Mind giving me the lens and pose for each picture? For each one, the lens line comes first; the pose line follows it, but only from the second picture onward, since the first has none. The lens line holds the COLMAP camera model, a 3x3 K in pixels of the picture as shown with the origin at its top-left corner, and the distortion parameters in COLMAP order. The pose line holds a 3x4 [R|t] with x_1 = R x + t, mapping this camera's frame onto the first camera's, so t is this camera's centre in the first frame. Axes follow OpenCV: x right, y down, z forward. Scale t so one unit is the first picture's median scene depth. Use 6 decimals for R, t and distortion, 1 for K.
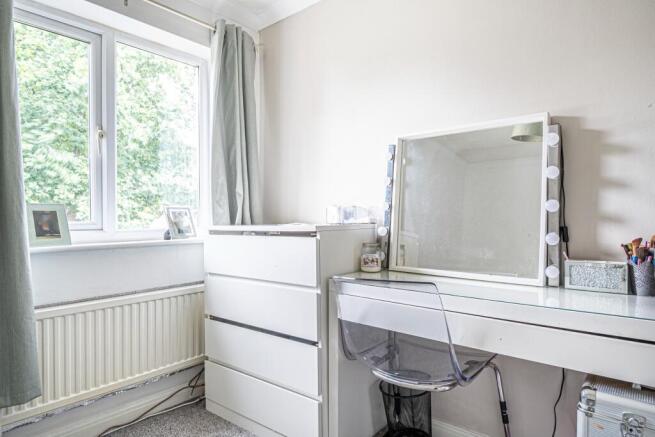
lens RADIAL K [[396.8, 0, 327.5], [0, 396.8, 218.5], [0, 0, 1]] dist [0.000703, 0.000047]
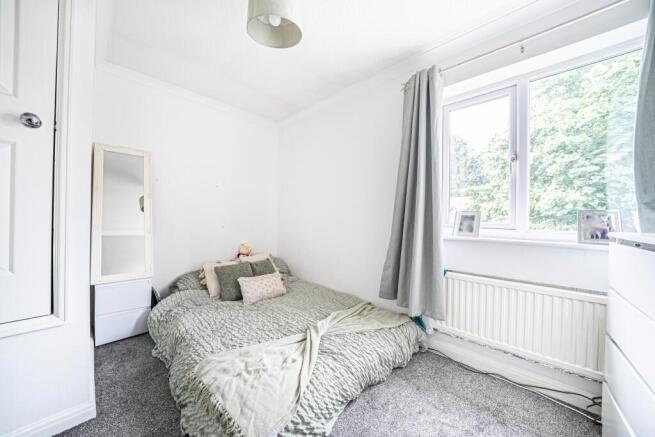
lens RADIAL K [[232.2, 0, 327.5], [0, 232.2, 218.5], [0, 0, 1]] dist [-0.002488, -0.000185]
pose [[-0.055617, 0.011839, -0.998382, 0.244926], [-0.017133, 0.999771, 0.012810, -0.007809], [0.998305, 0.017818, -0.055402, 0.399298]]
